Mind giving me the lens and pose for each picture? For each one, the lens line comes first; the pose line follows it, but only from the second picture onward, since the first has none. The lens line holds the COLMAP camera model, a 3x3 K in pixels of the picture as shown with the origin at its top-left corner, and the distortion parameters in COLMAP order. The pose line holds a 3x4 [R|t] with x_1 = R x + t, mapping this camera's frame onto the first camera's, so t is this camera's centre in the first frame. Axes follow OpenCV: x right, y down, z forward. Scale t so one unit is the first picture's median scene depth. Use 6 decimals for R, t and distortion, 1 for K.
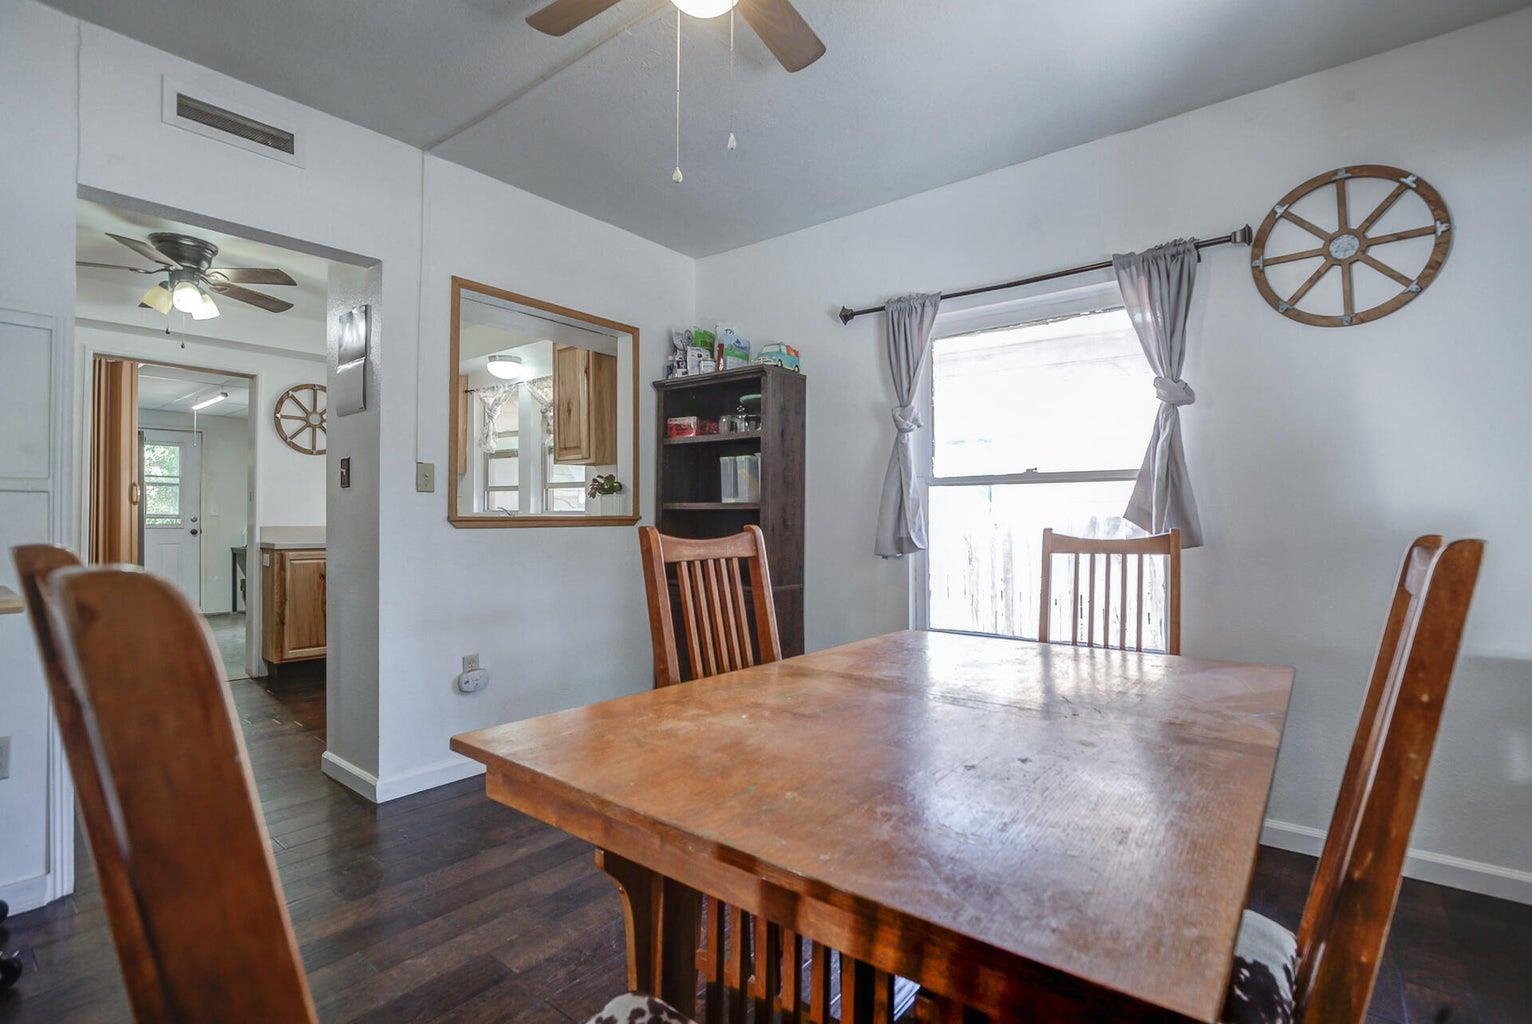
lens RADIAL K [[717.6, 0, 766.0], [0, 717.6, 512.0], [0, 0, 1]] dist [-0.031413, 0.005802]
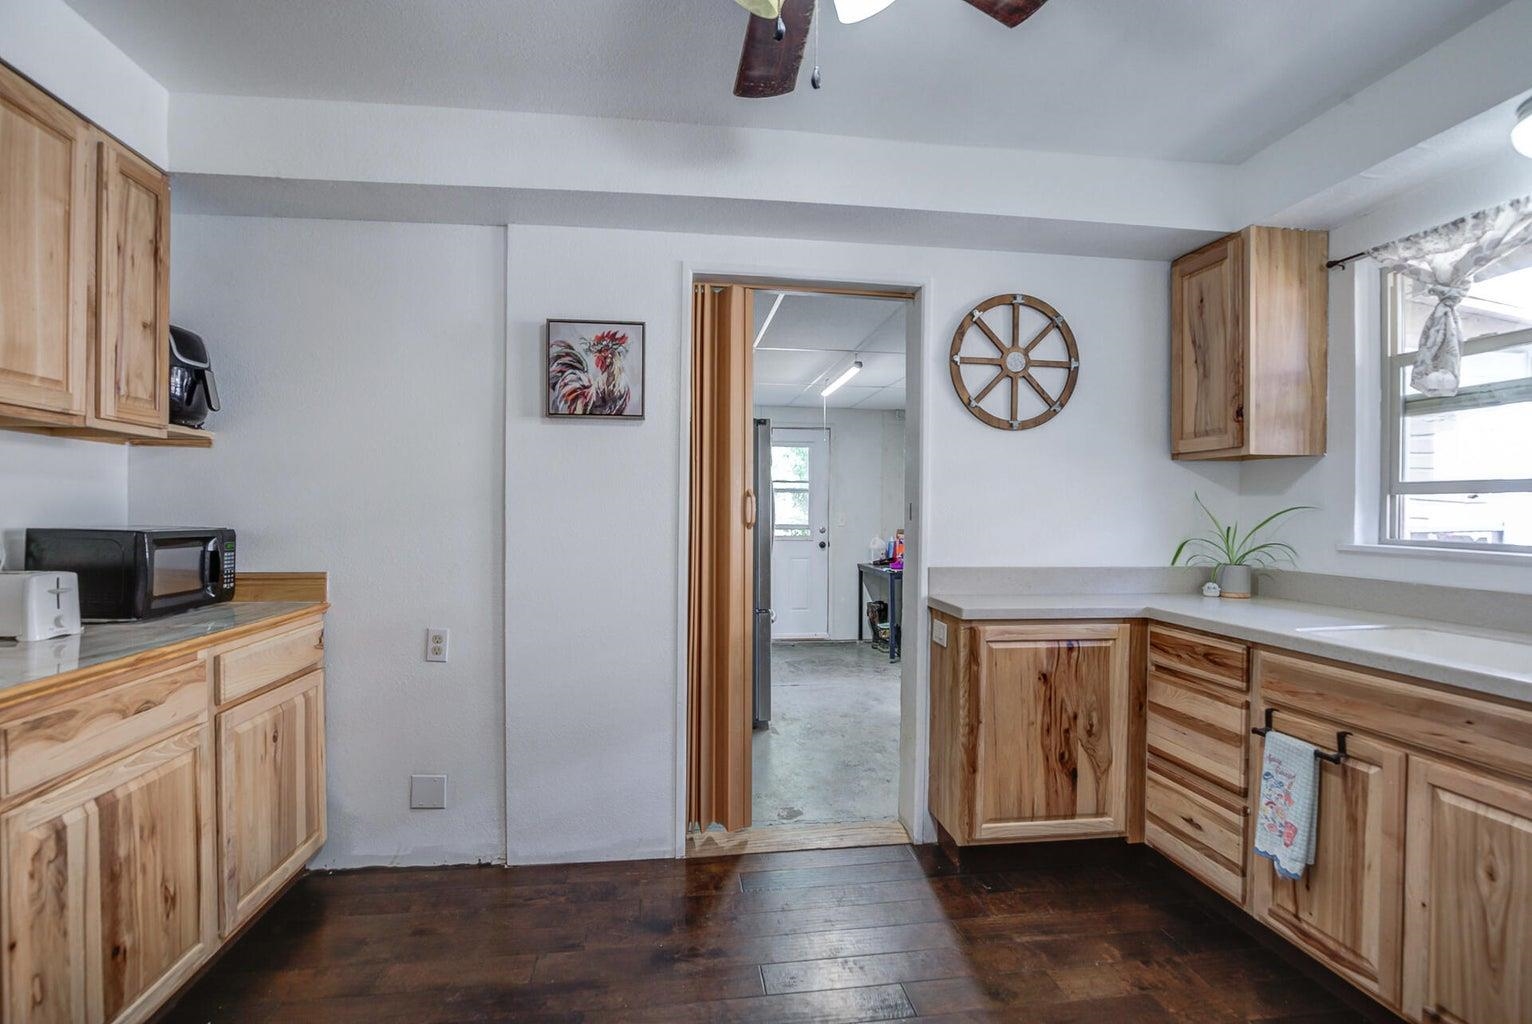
lens RADIAL K [[717.6, 0, 766.0], [0, 717.6, 512.0], [0, 0, 1]] dist [-0.031413, 0.005802]
pose [[0.728462, 0.001113, -0.685085, -0.418344], [-0.000328, 0.999999, 0.001276, -0.021751], [0.685086, -0.000705, 0.728462, 0.502237]]
